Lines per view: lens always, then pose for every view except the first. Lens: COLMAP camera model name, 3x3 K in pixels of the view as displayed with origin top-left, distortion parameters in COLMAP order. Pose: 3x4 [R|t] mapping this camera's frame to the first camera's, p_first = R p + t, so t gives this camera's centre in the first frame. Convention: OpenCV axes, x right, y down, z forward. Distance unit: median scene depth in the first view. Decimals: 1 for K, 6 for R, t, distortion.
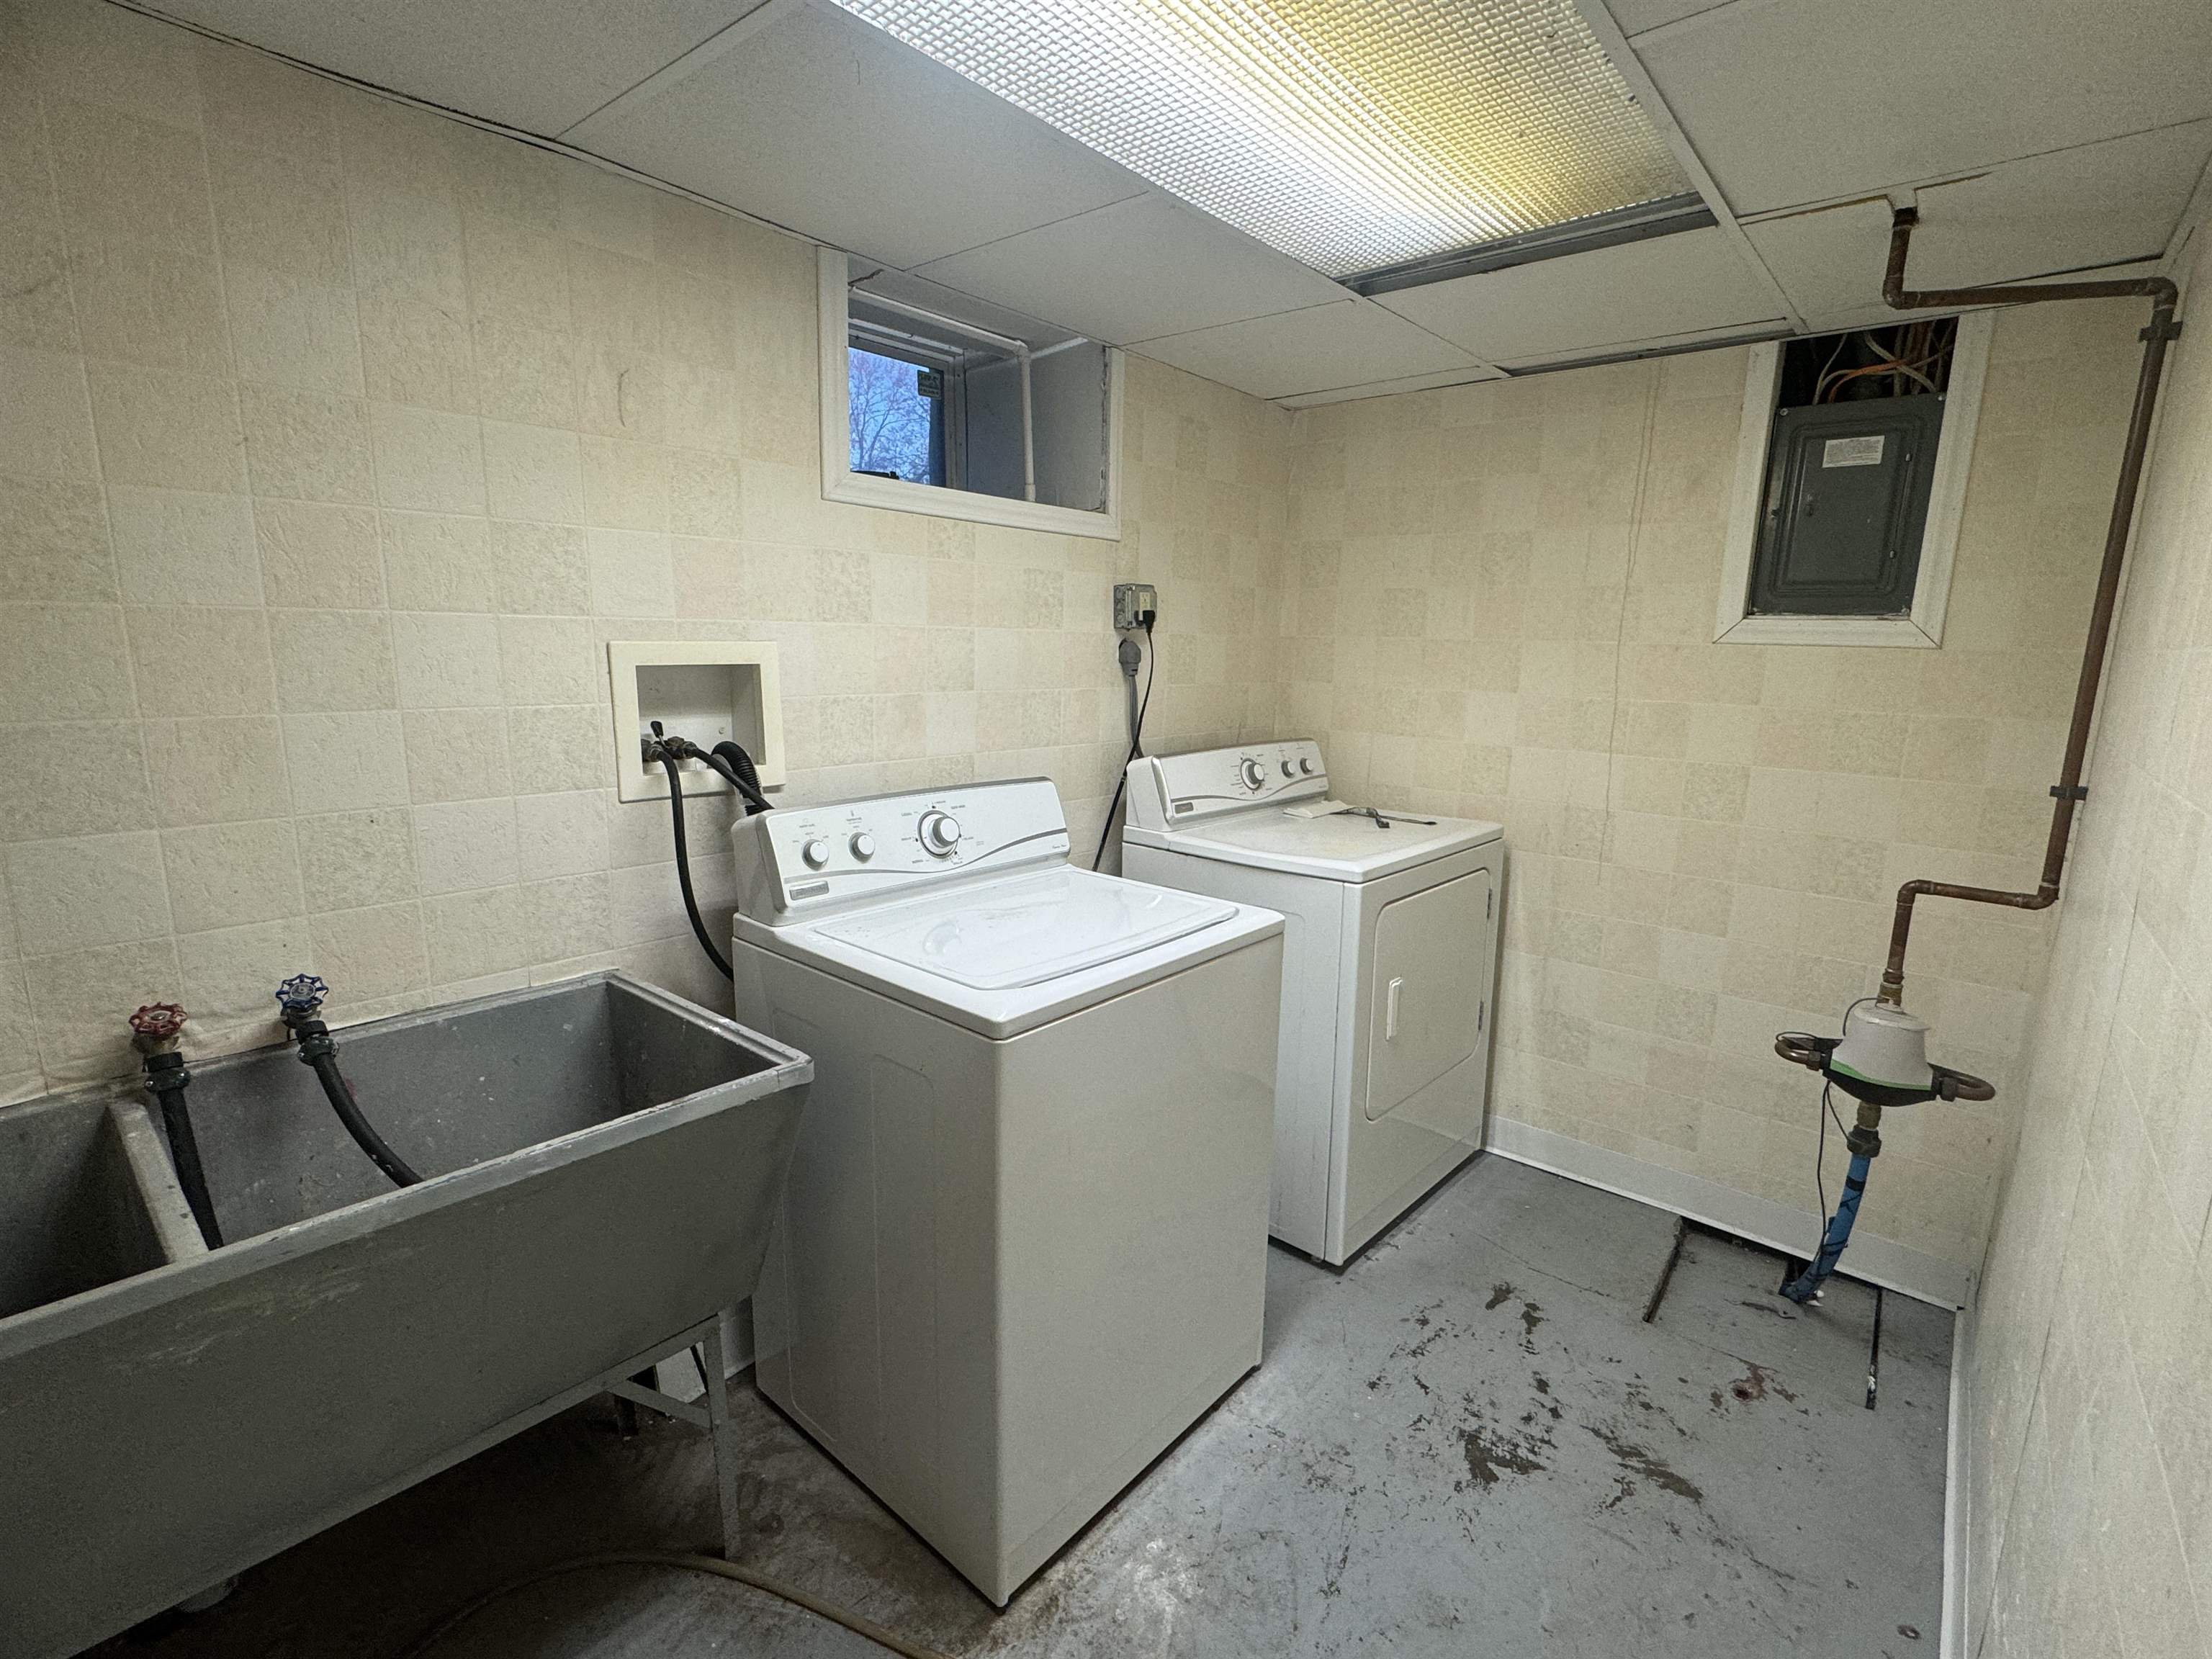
lens RADIAL K [[1028.7, 0, 1106.0], [0, 1028.7, 829.5], [0, 0, 1]] dist [-0.001919, -0.000085]
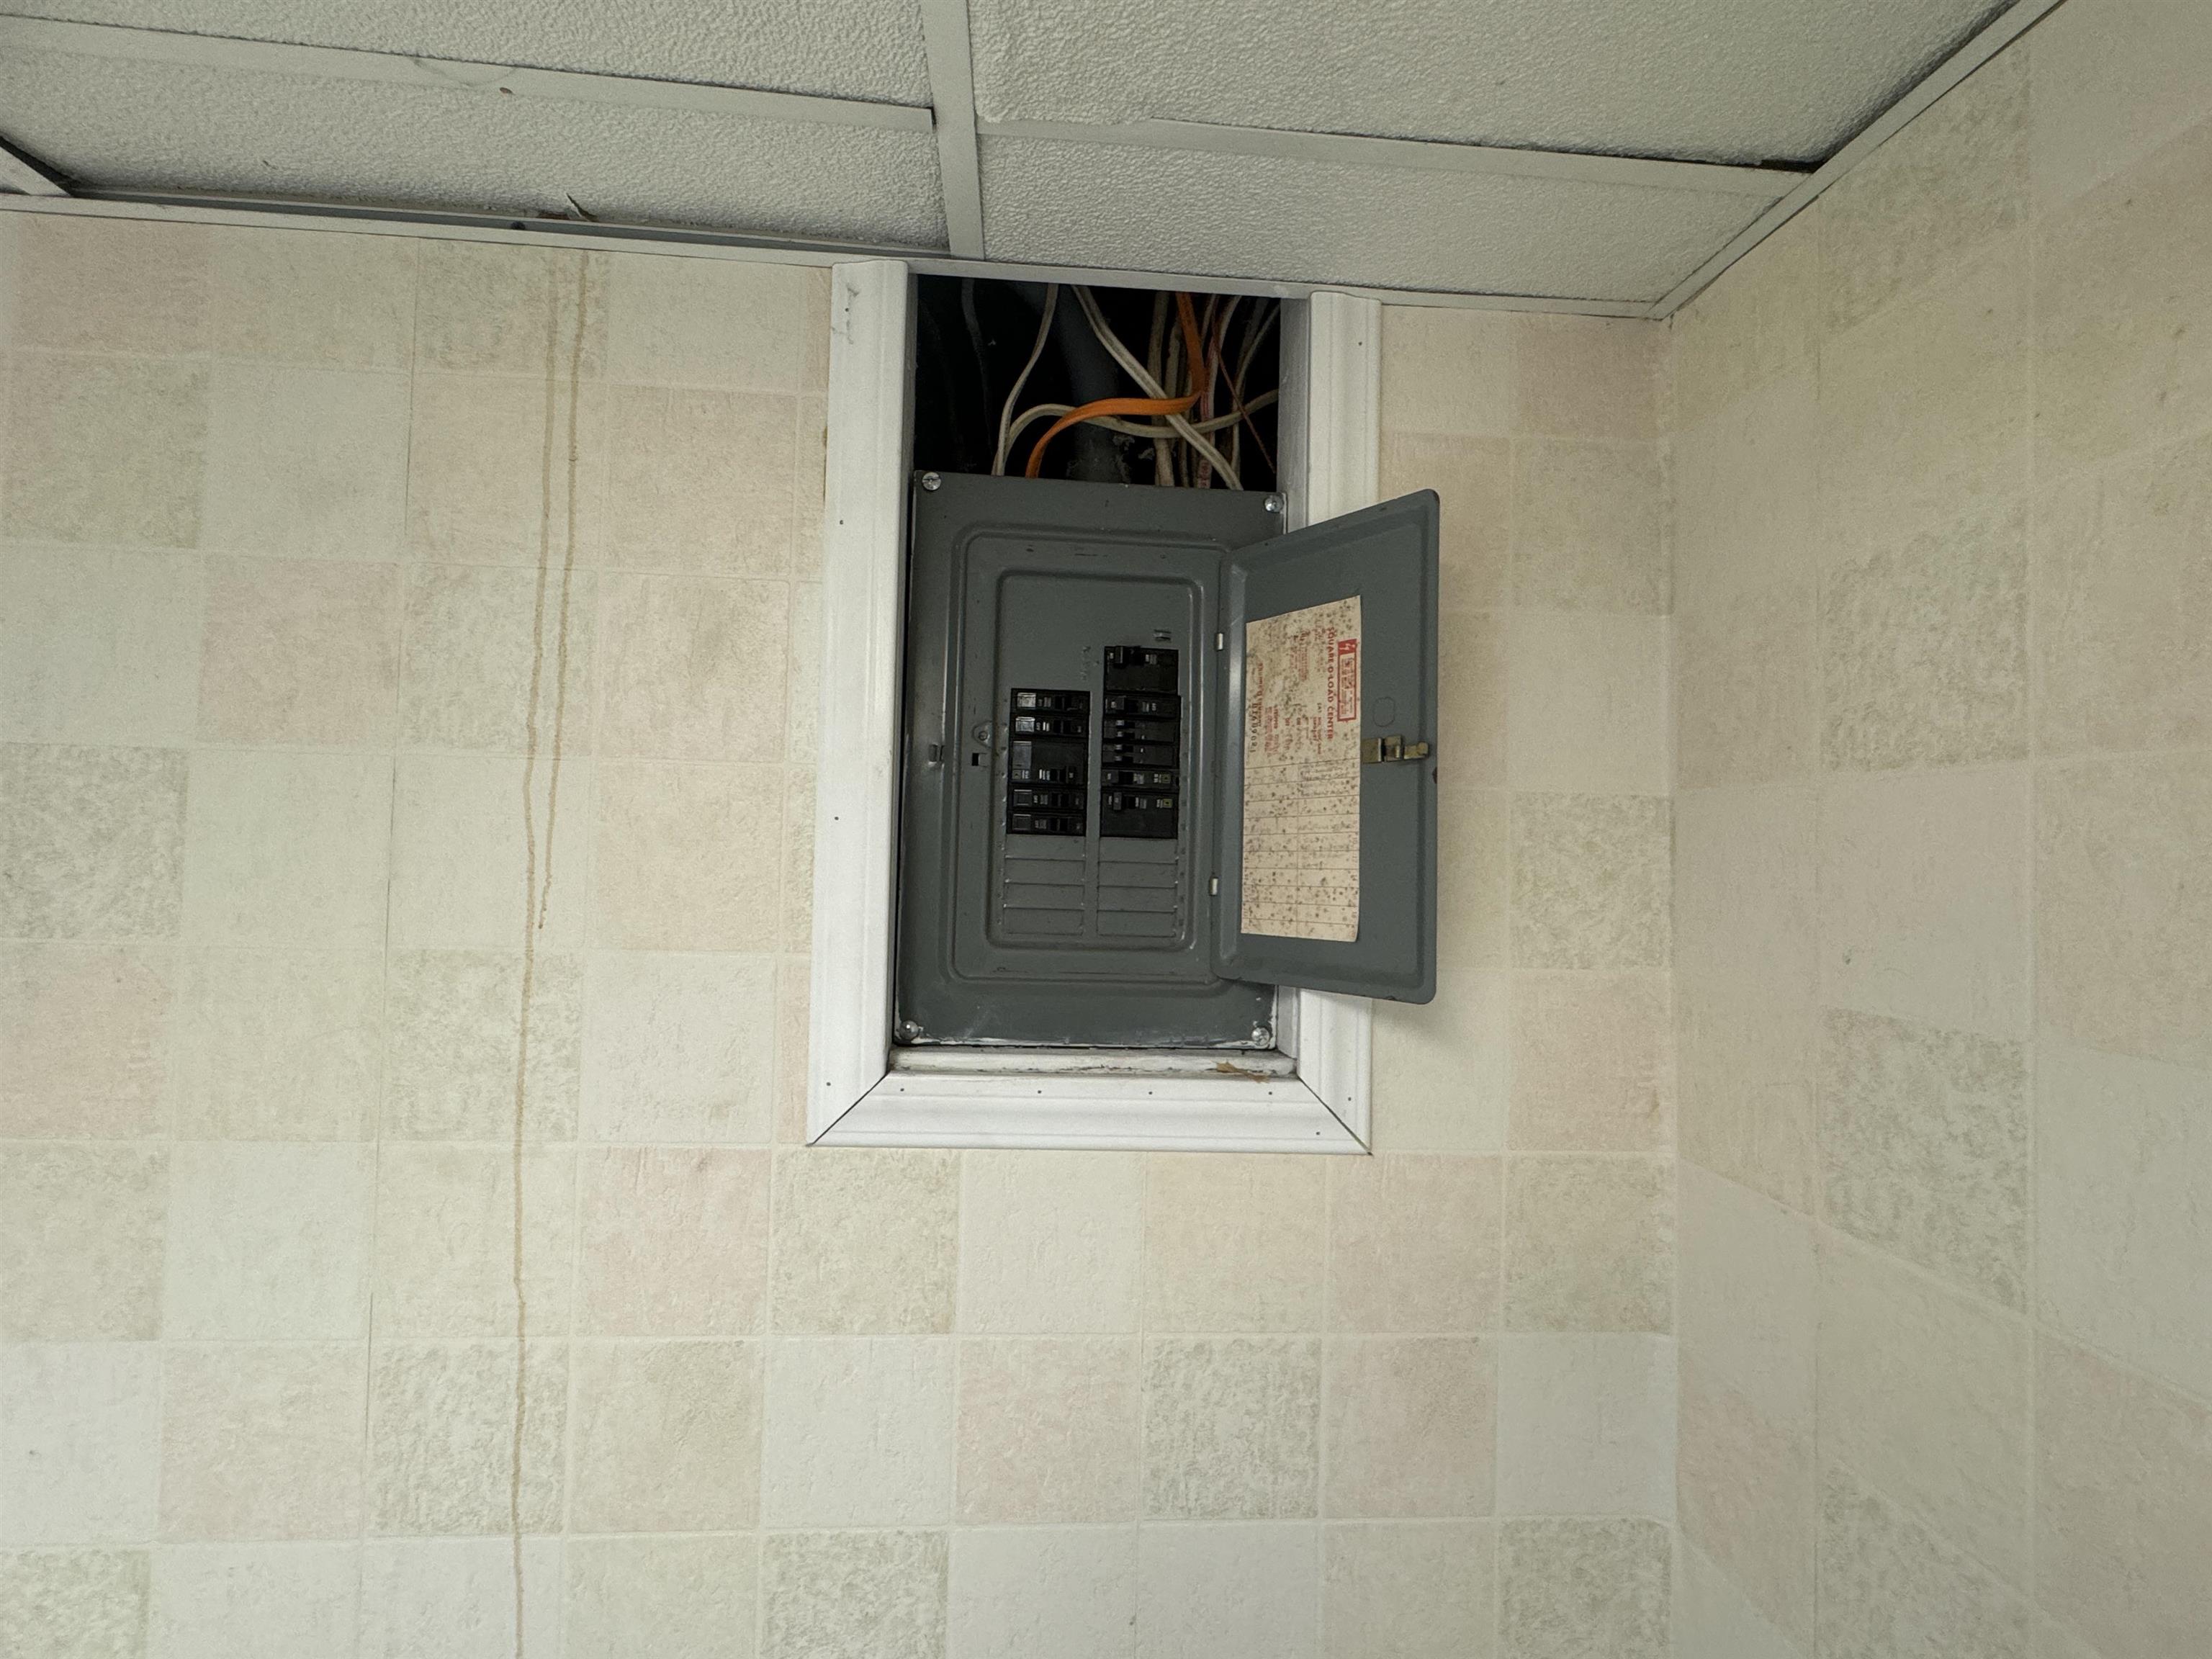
lens RADIAL K [[1028.7, 0, 1106.0], [0, 1028.7, 829.5], [0, 0, 1]] dist [-0.001919, -0.000085]
pose [[0.714876, -0.009892, 0.699182, 0.442618], [0.113464, 0.988289, -0.102028, -0.236677], [-0.689985, 0.152270, 0.707627, 0.709229]]
